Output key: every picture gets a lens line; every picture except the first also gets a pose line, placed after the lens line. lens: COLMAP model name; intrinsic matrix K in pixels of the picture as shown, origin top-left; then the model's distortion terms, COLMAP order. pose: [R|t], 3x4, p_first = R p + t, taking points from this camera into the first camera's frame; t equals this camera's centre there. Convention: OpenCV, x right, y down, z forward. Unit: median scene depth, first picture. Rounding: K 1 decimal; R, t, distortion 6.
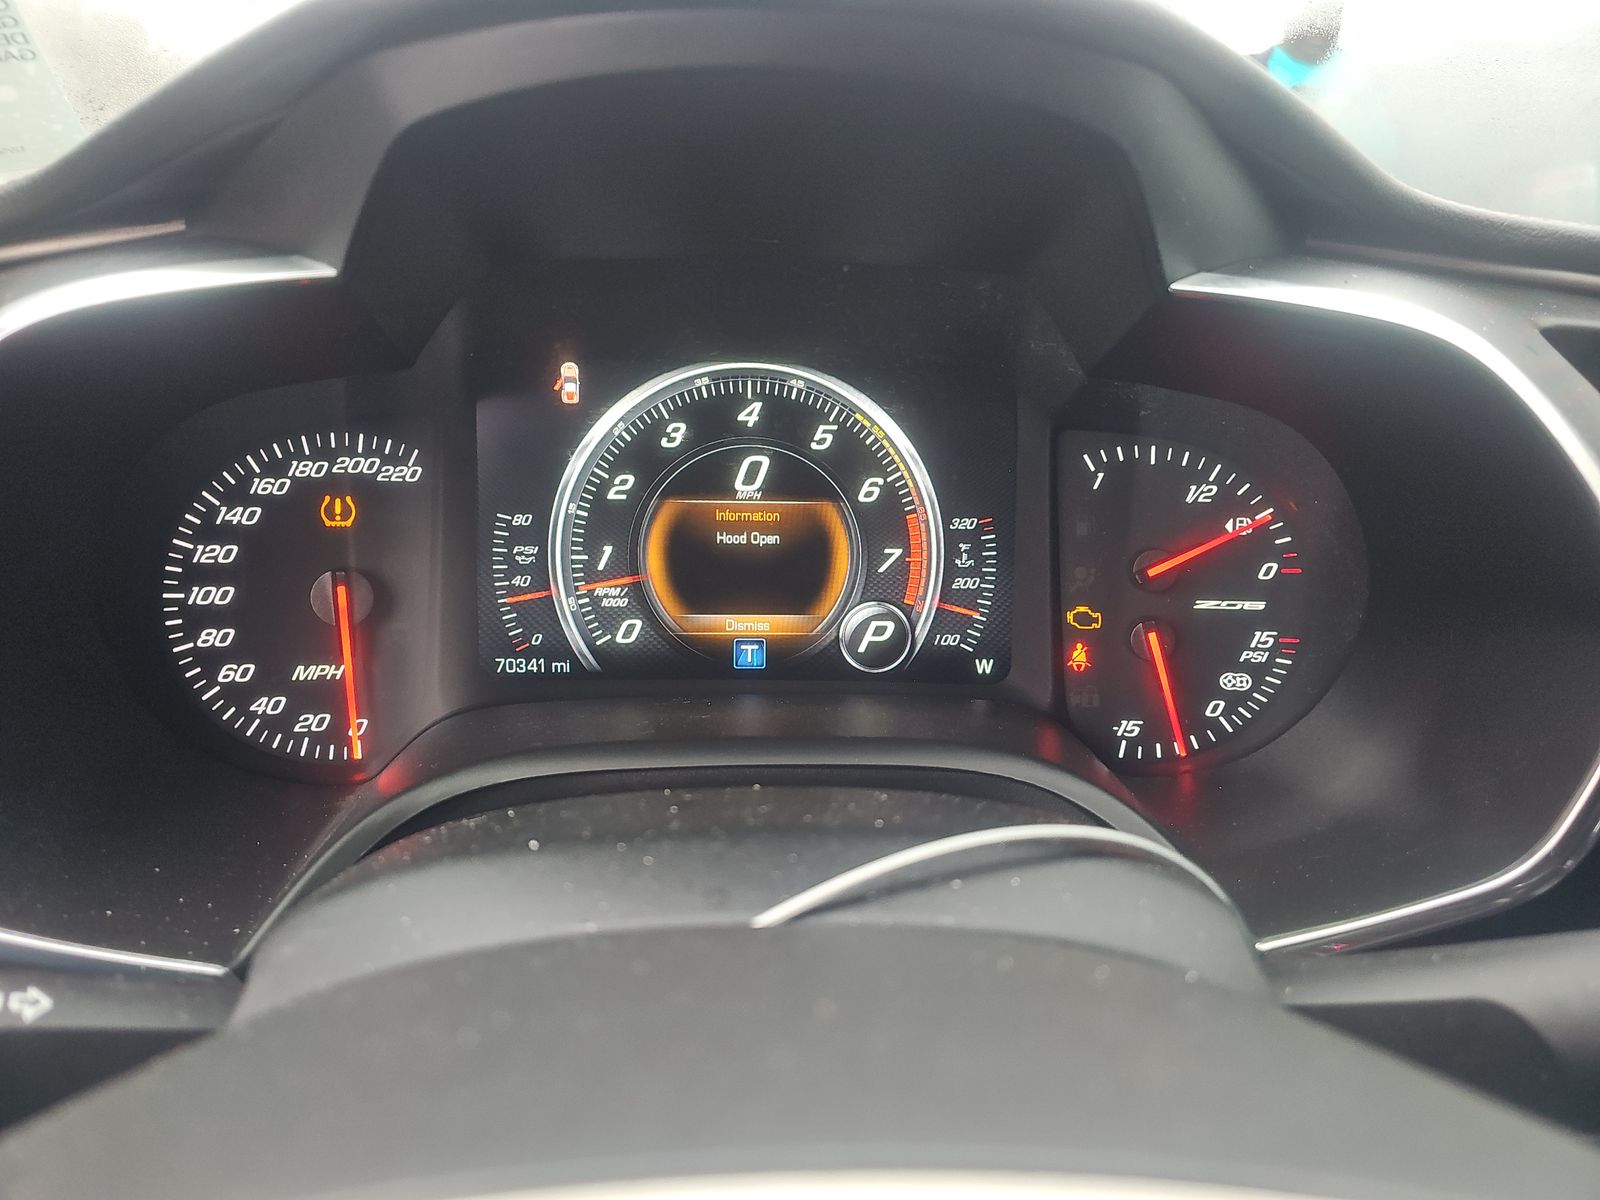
lens RADIAL K [[1333.4, 0, 800.0], [0, 1333.4, 600.0], [0, 0, 1]] dist [-0.003401, 0.001965]
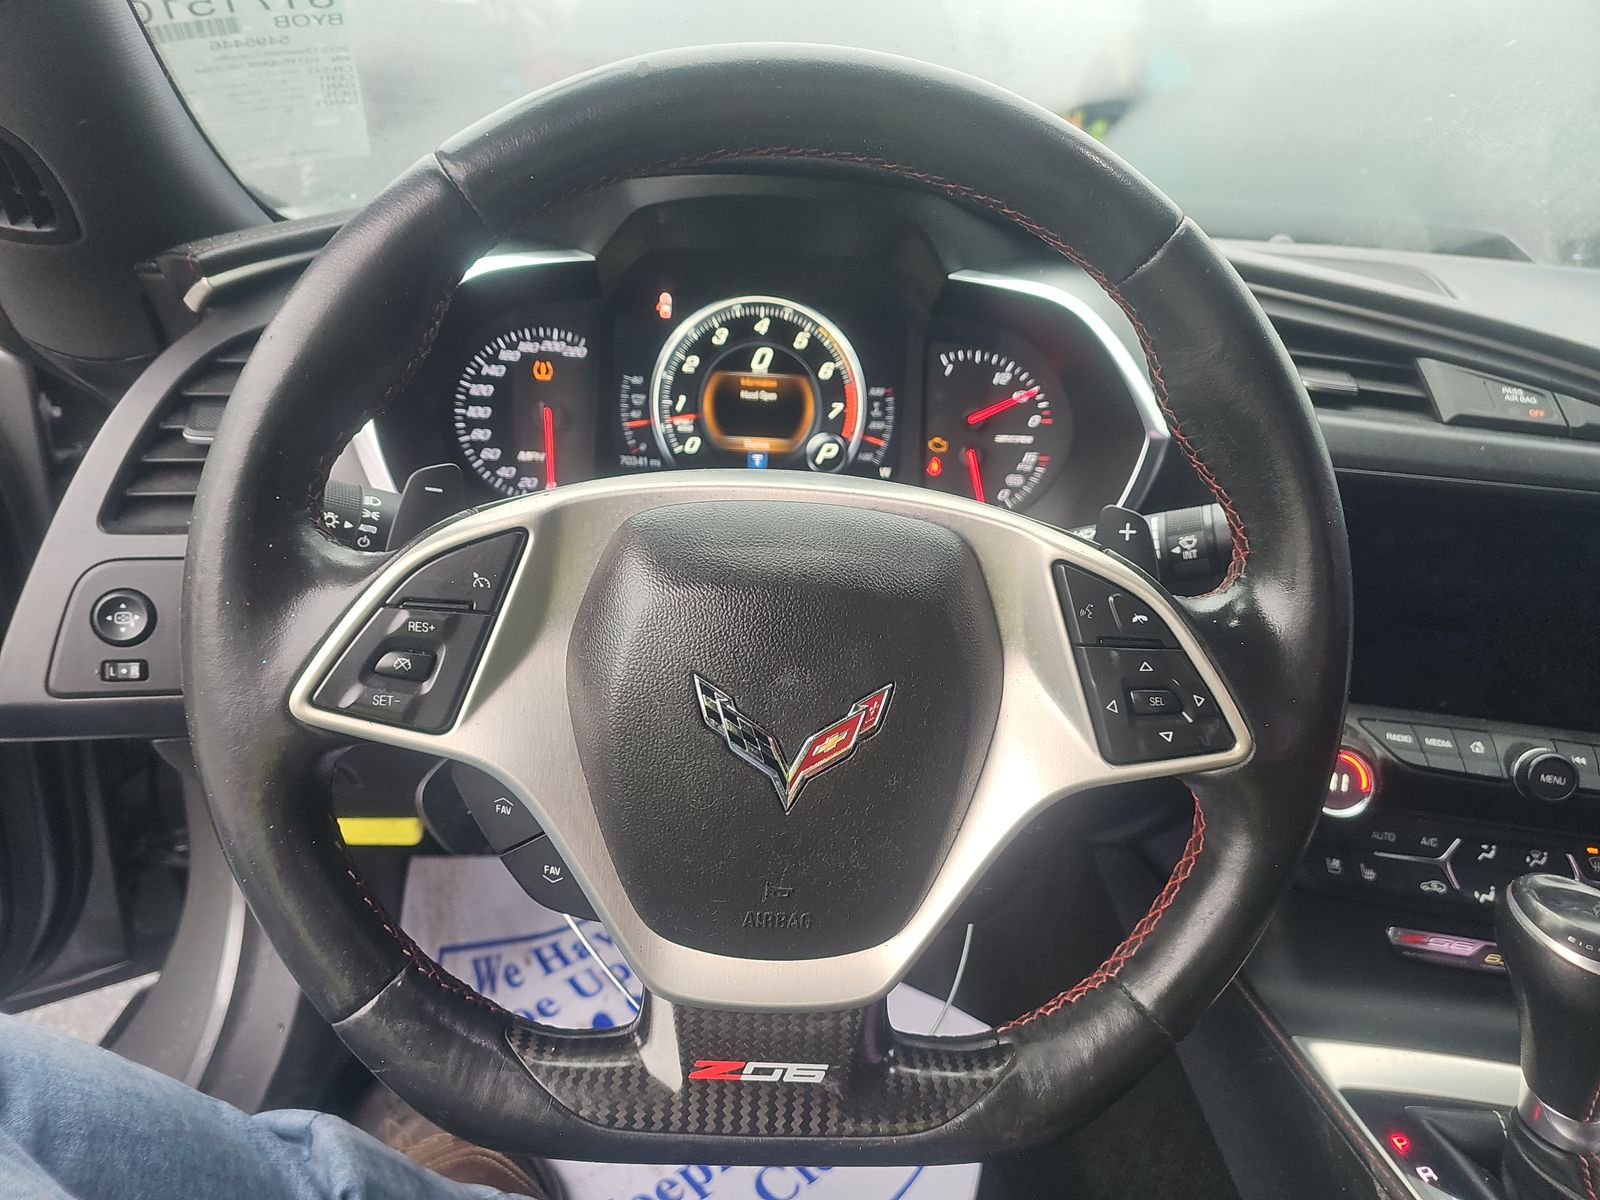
lens RADIAL K [[1063.6, 0, 800.0], [0, 1063.6, 600.0], [0, 0, 1]] dist [0.000377, -0.000920]
pose [[0.999374, 0.035327, 0.002132, 0.025545], [-0.035354, 0.993769, 0.105703, 0.079931], [0.001615, -0.105712, 0.994395, -0.506982]]
